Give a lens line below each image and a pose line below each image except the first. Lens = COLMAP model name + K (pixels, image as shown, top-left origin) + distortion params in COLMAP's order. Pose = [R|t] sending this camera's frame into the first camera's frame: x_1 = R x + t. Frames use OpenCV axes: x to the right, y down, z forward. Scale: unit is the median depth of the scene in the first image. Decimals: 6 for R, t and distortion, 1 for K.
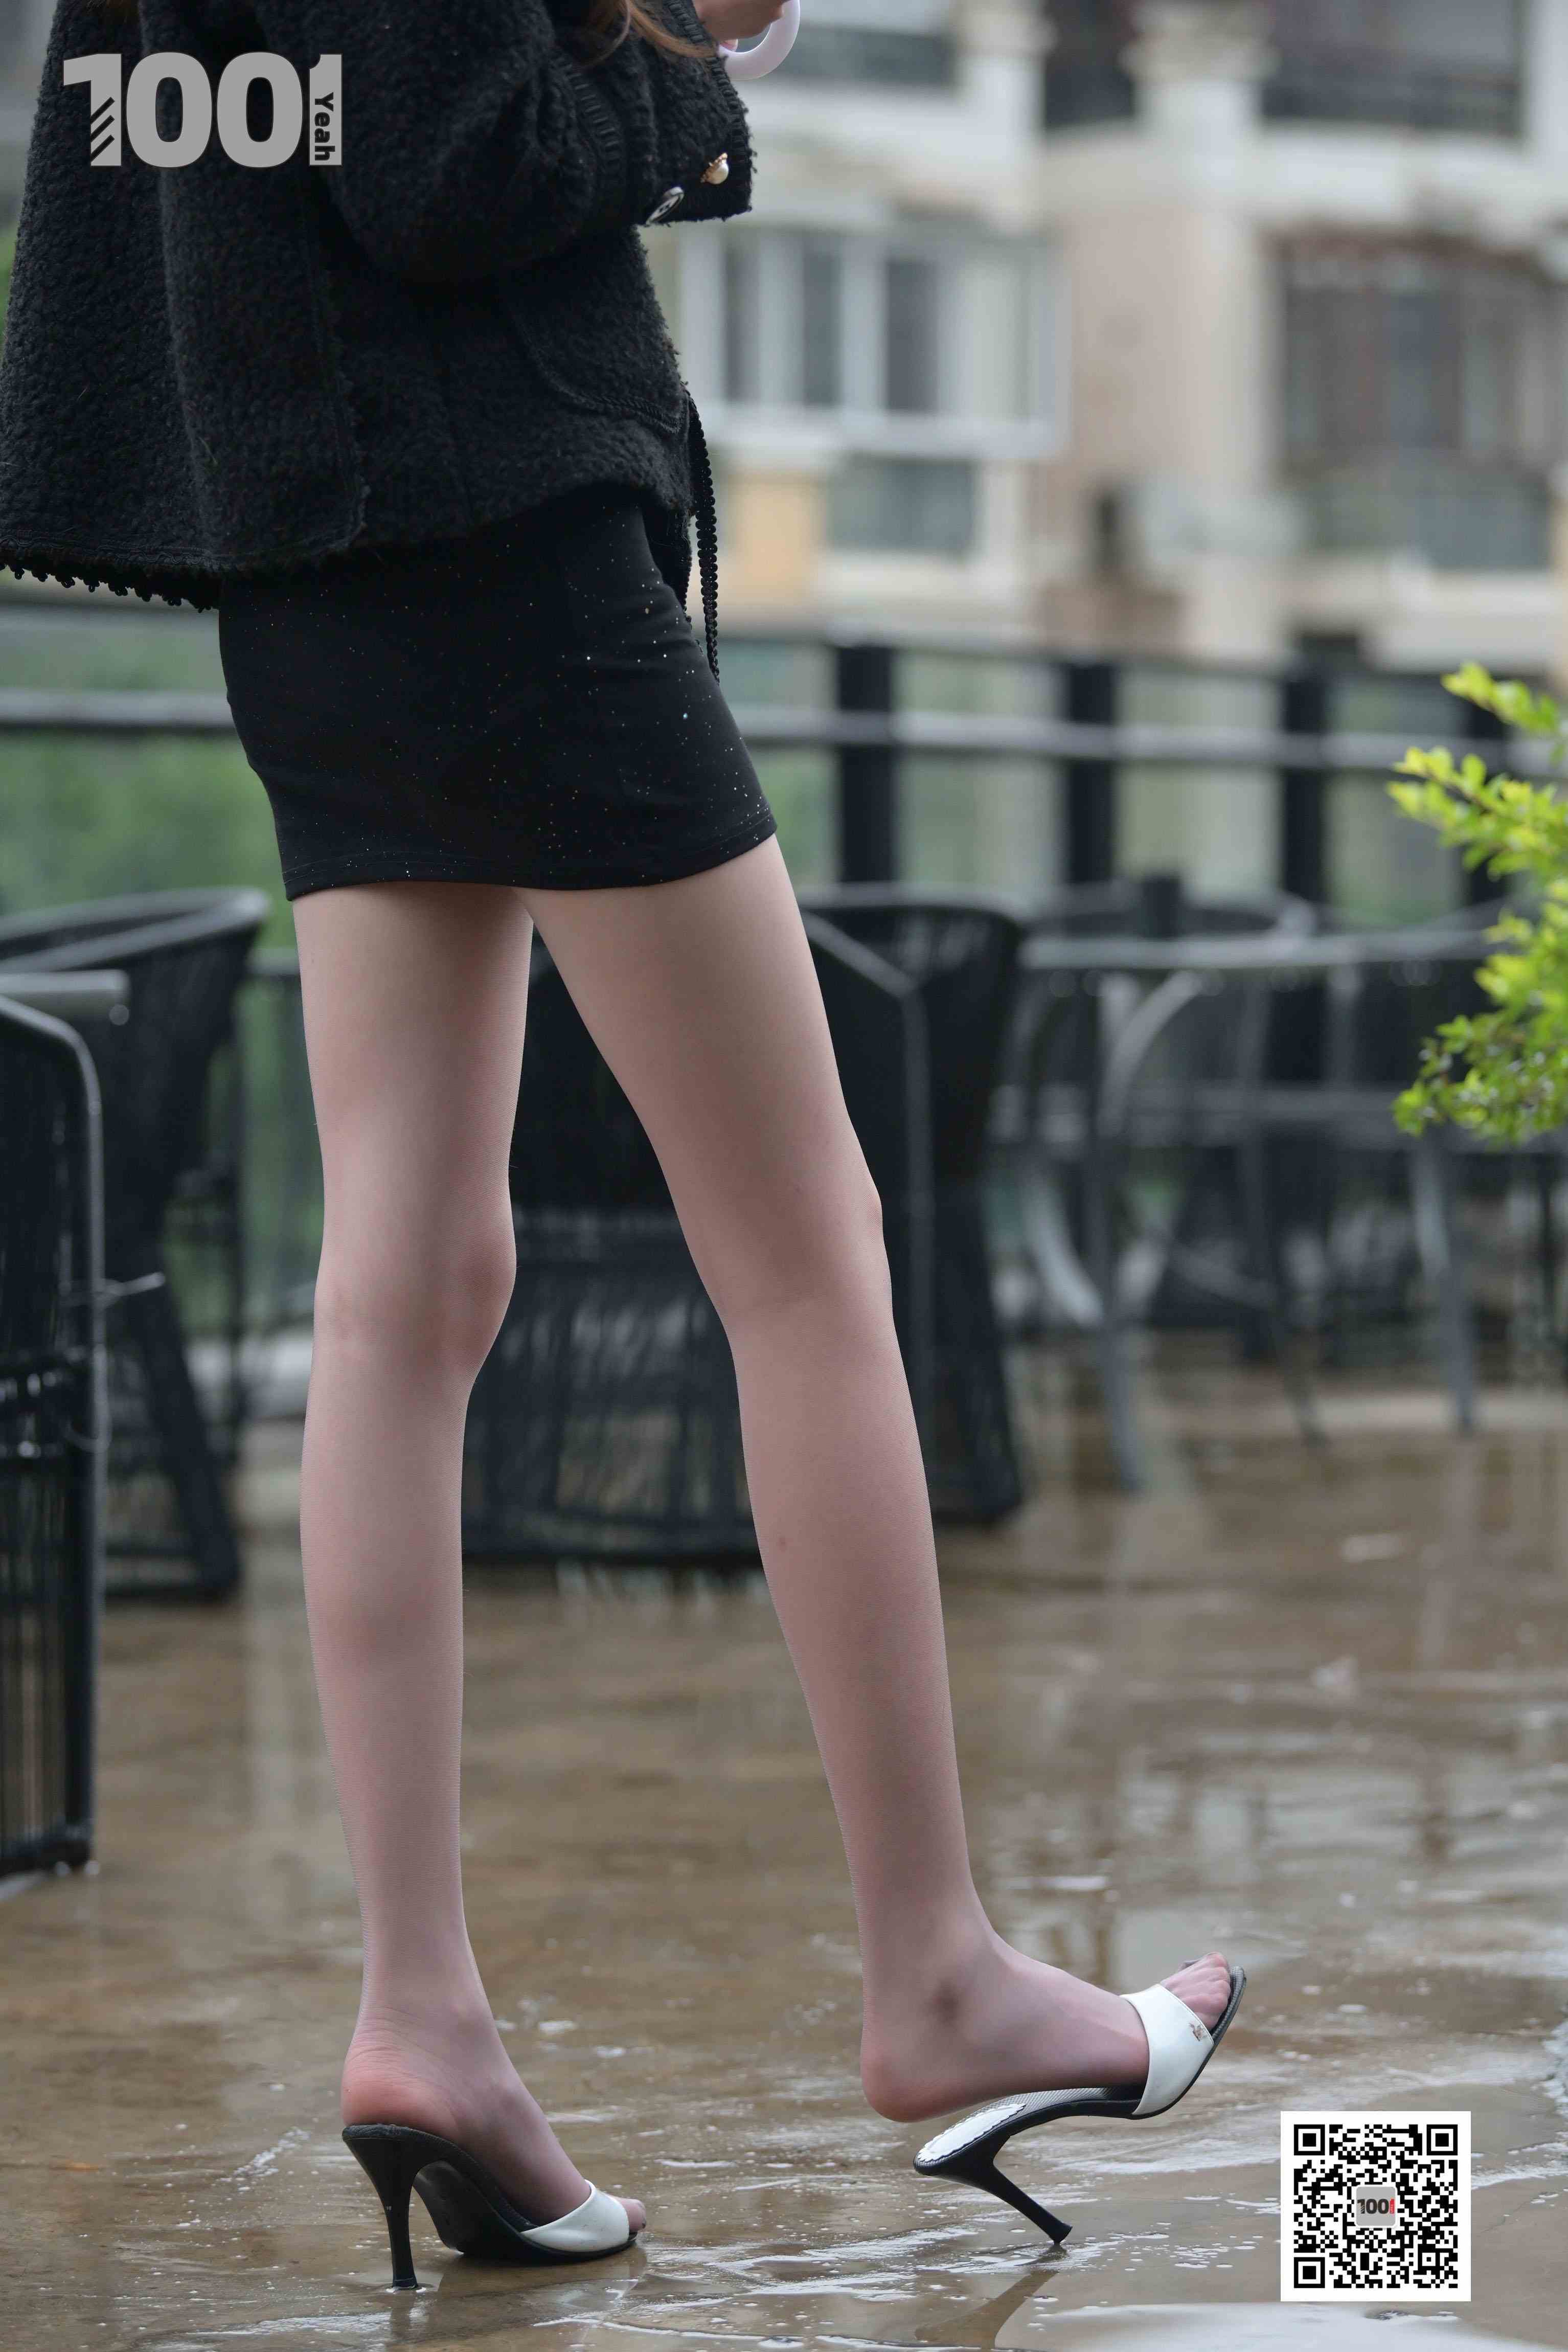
lens RADIAL K [[8650.8, 0, 778.3], [0, 8650.8, 1177.7], [0, 0, 1]] dist [-0.001976, 0.000000]
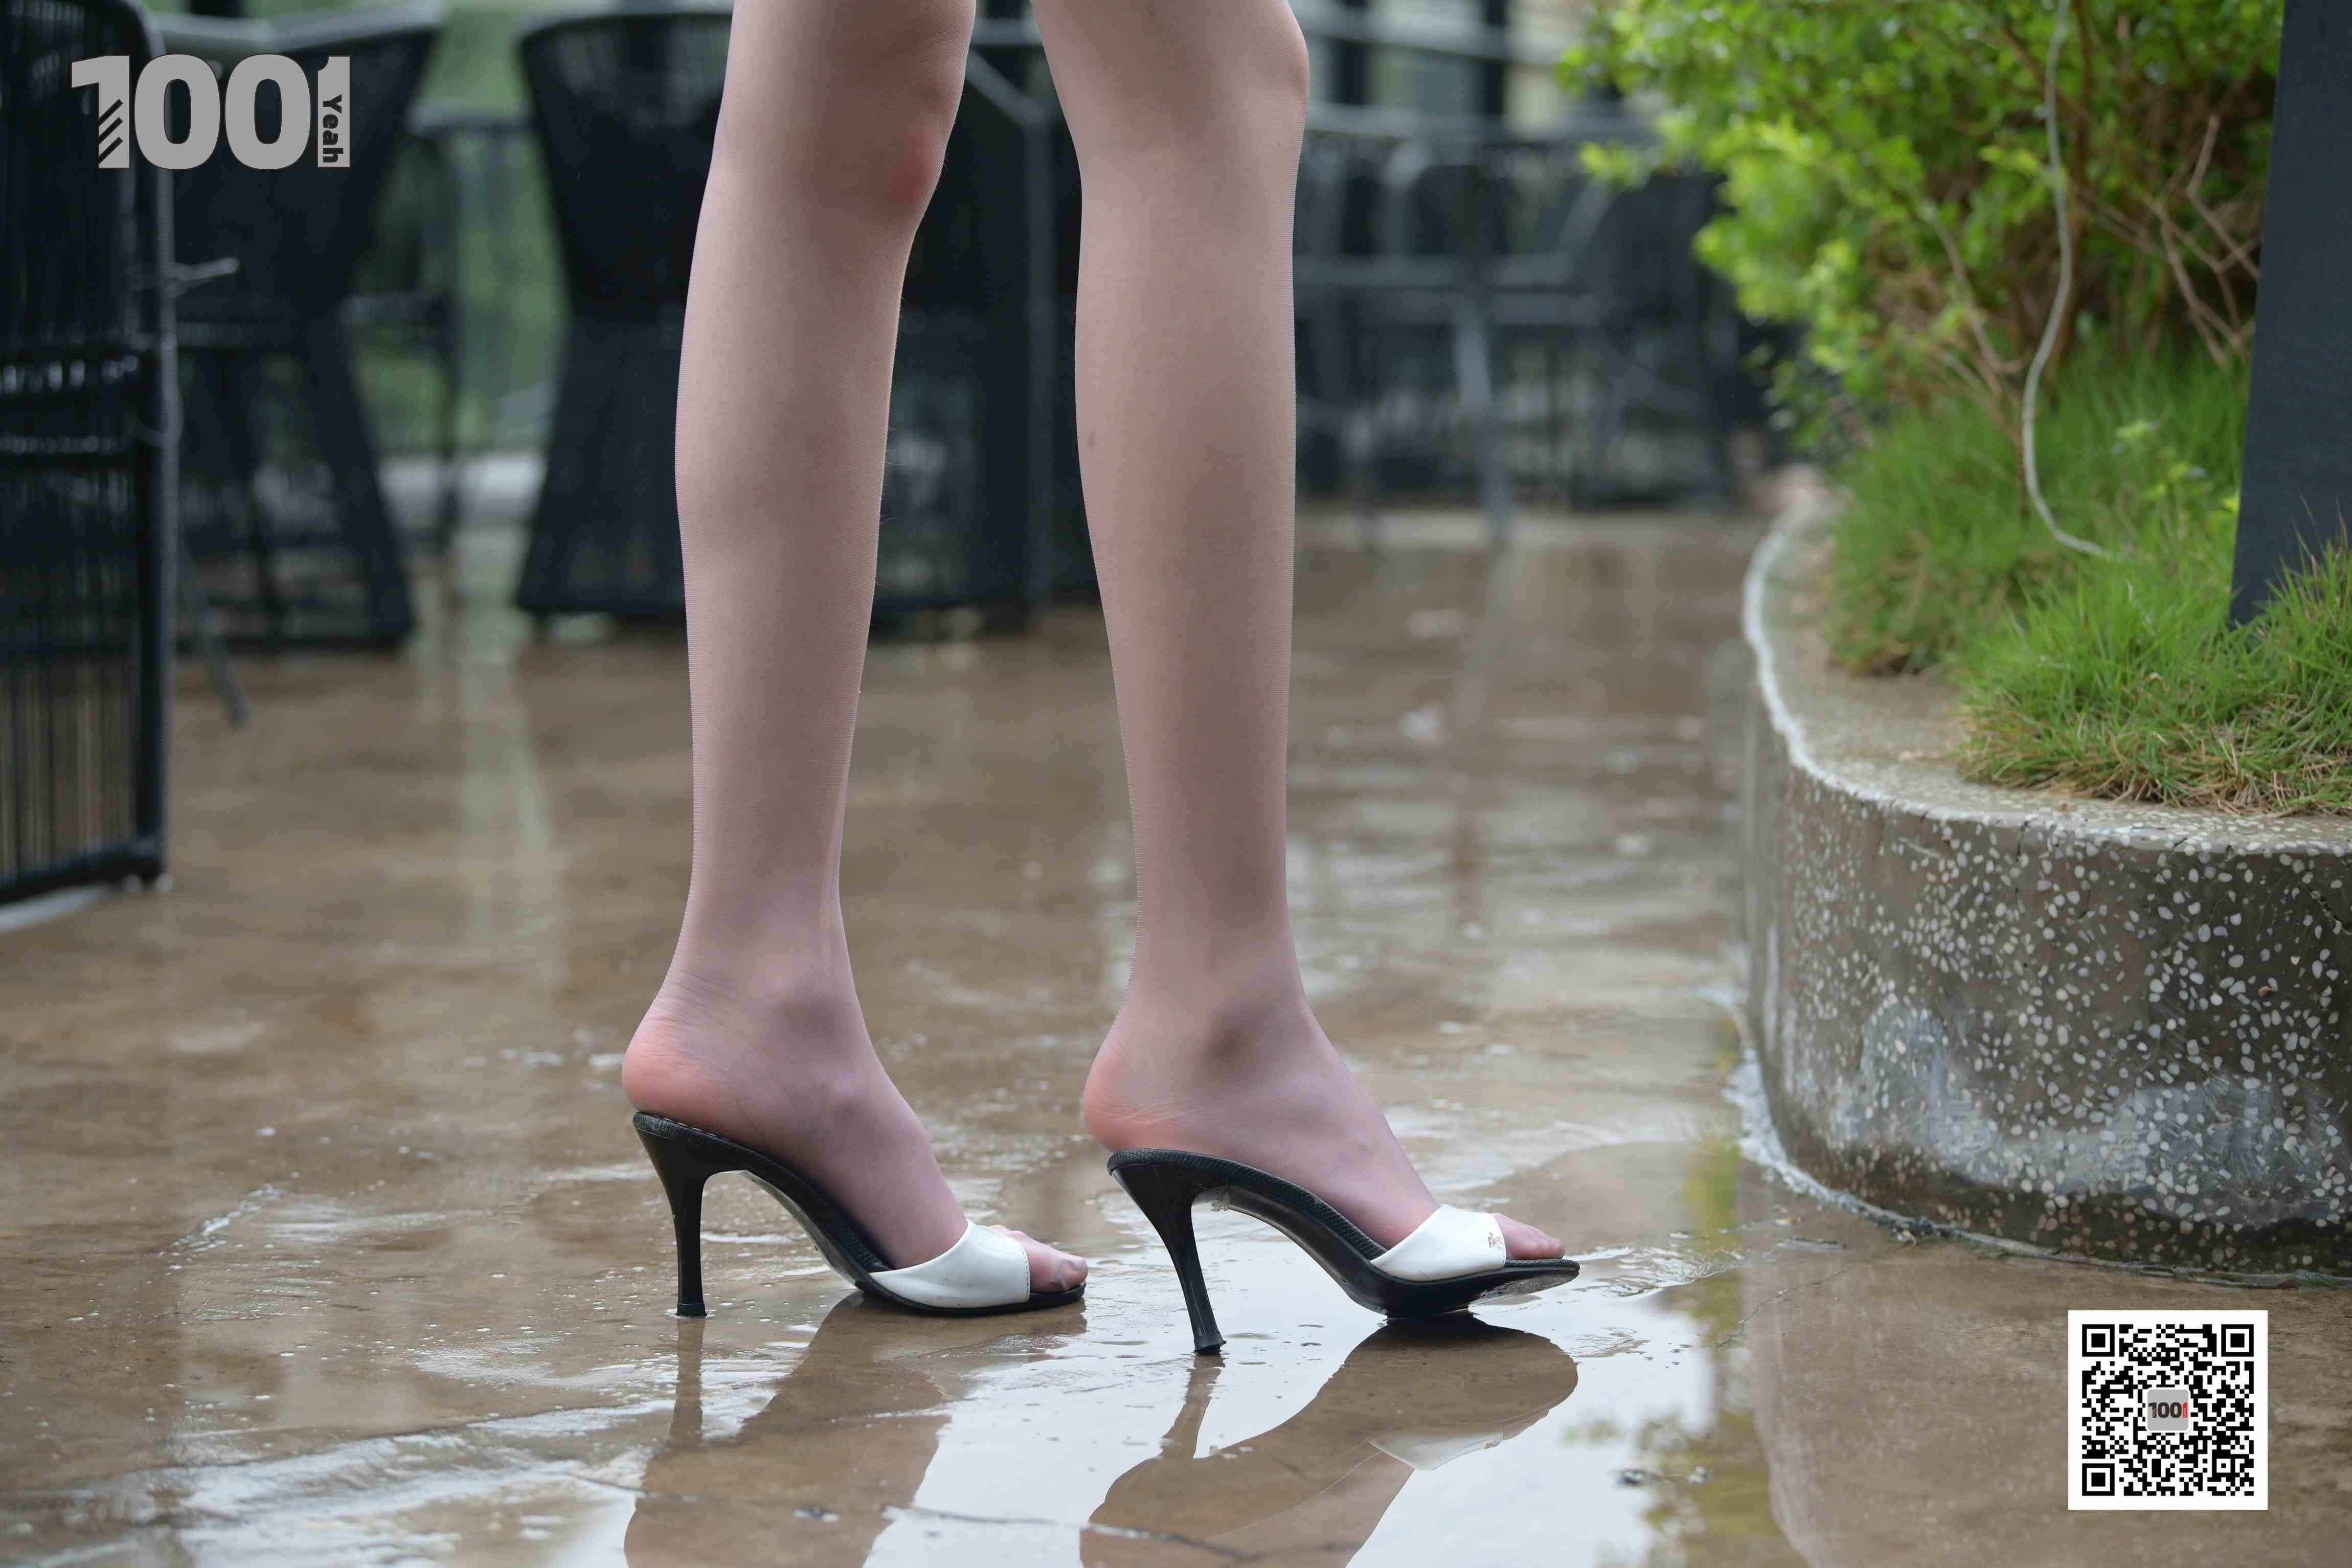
lens RADIAL K [[4807.5, 0, 1171.9], [0, 4807.5, 778.0], [0, 0, 1]] dist [0.021626, 0.000000]
pose [[0.999053, 0.012199, 0.041760, 0.011178], [-0.014272, 0.998662, 0.049695, 0.044354], [-0.041097, -0.050244, 0.997891, 0.513155]]
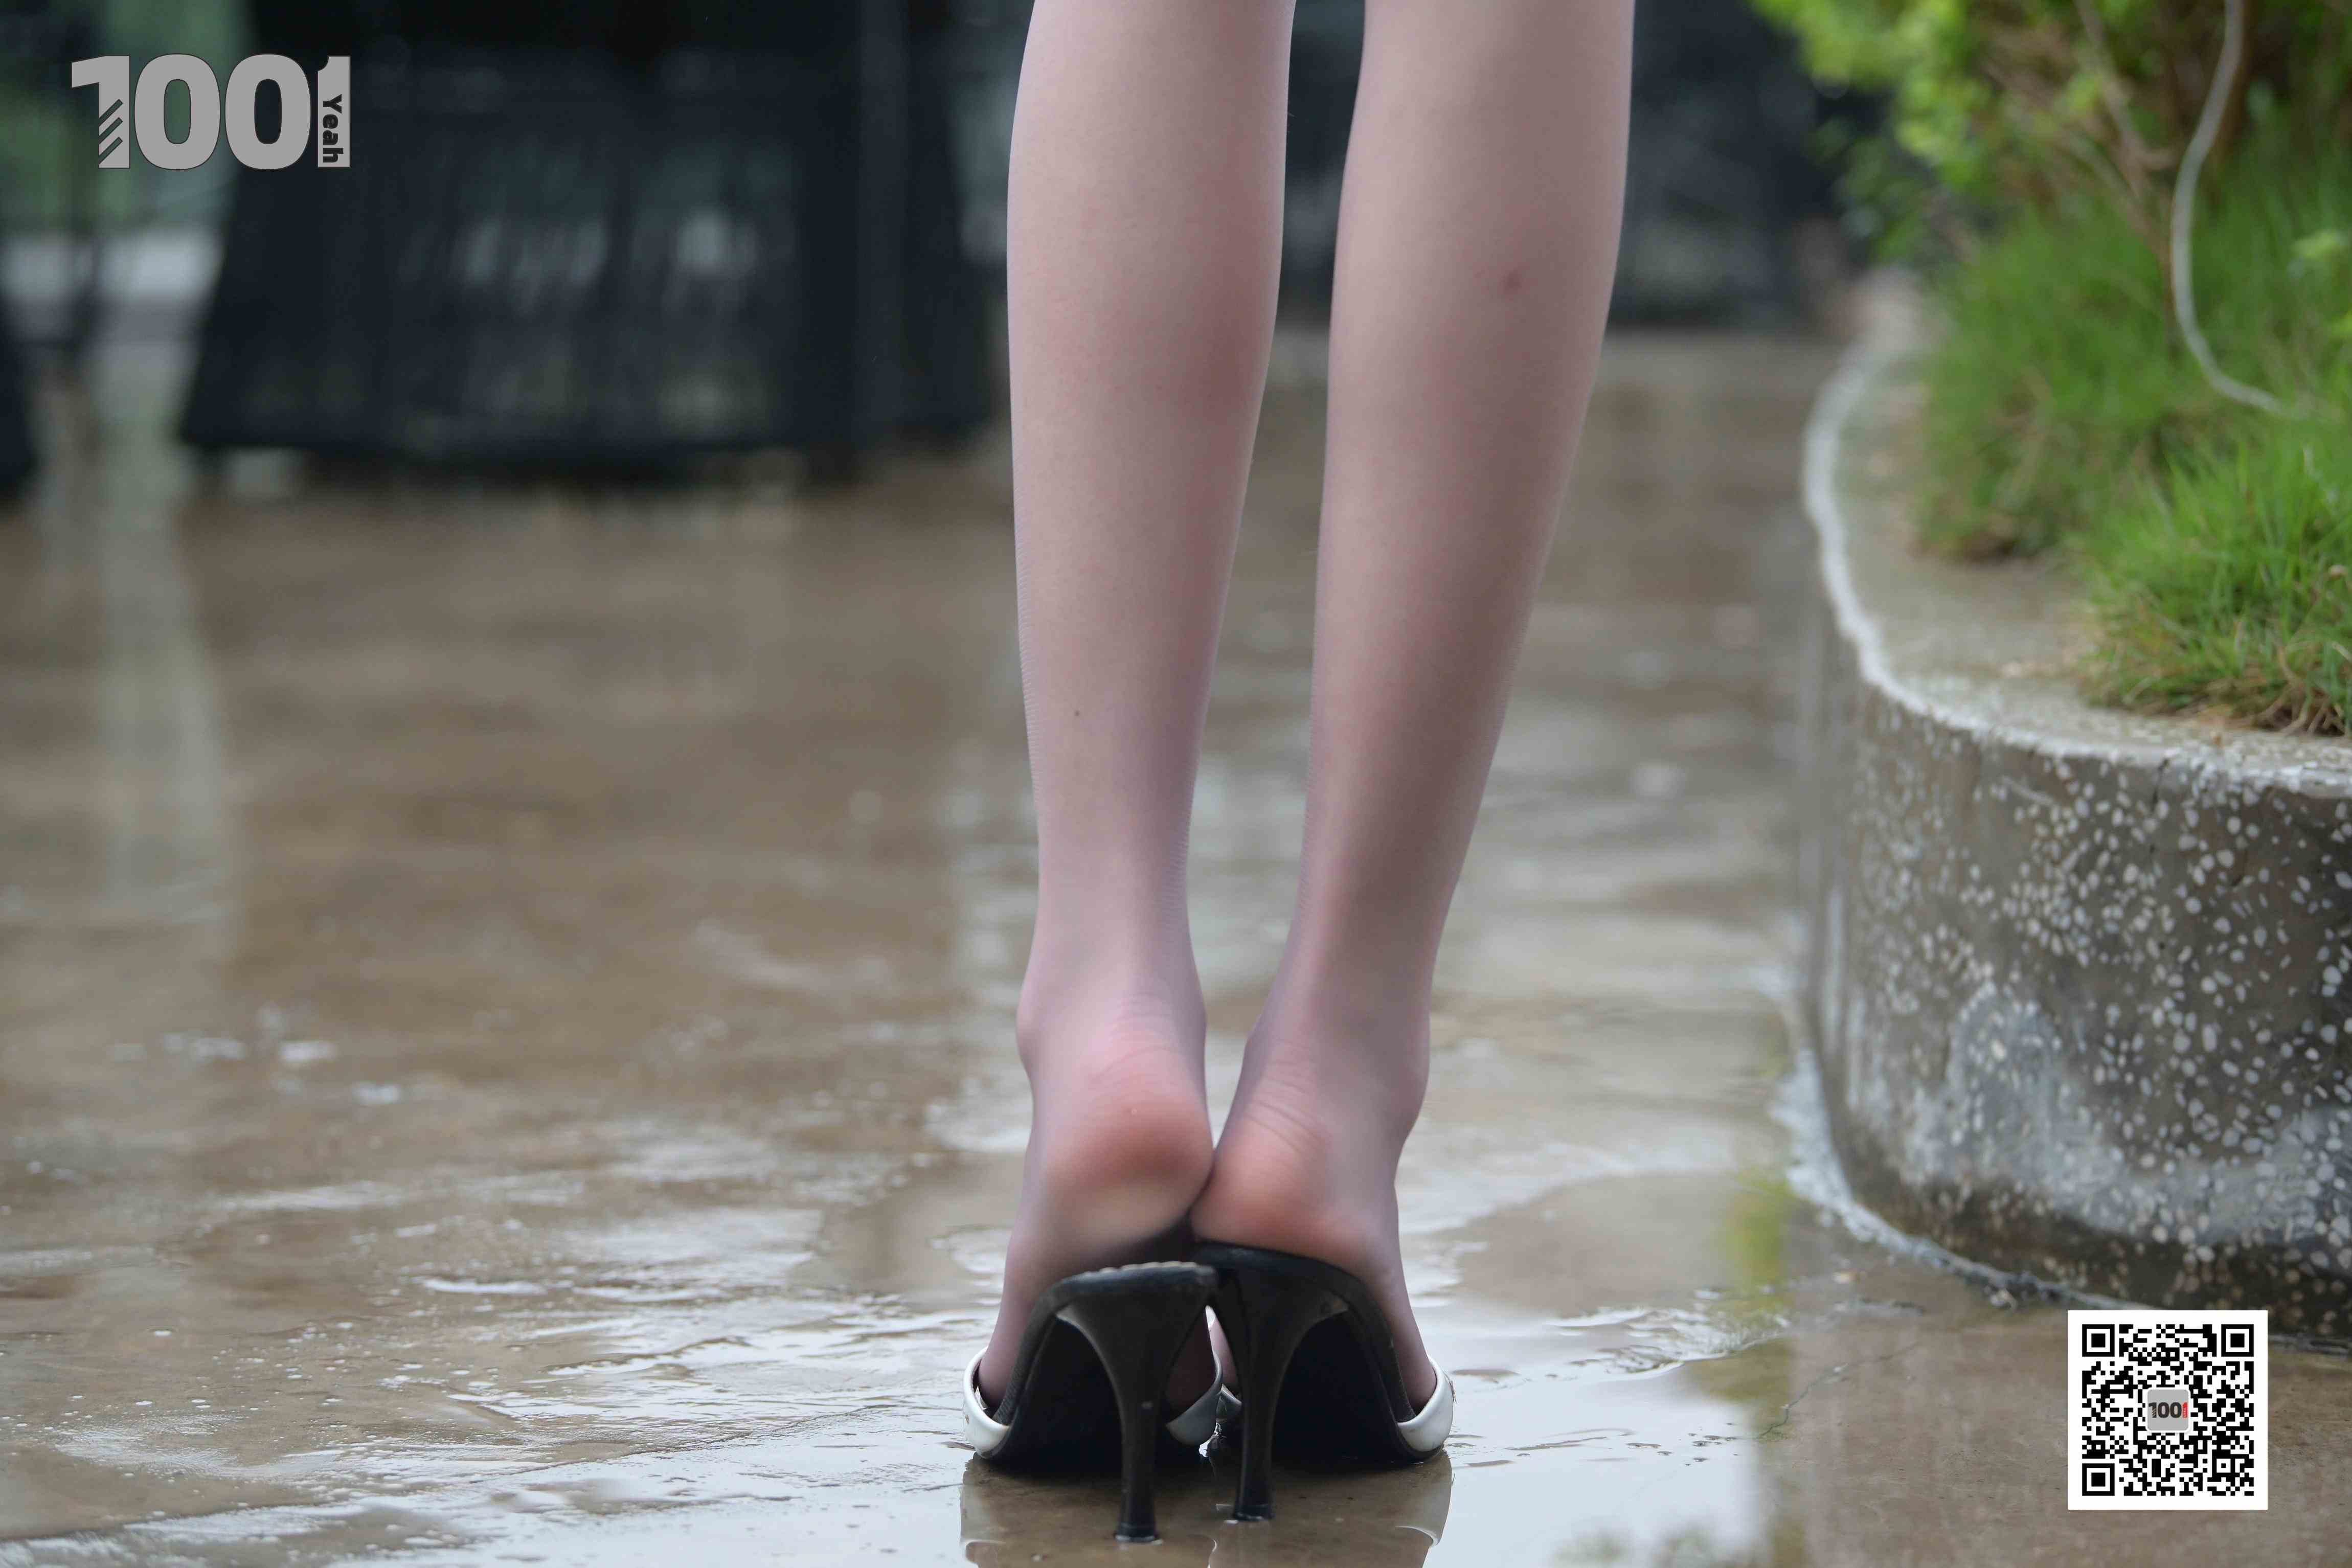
lens RADIAL K [[6464.1, 0, 1174.6], [0, 6464.1, 825.1], [0, 0, 1]] dist [0.064745, 0.000000]
pose [[0.997807, 0.021820, 0.062484, 0.010122], [-0.026299, 0.997073, 0.071788, 0.043027], [-0.060734, -0.073274, 0.995461, 0.501602]]
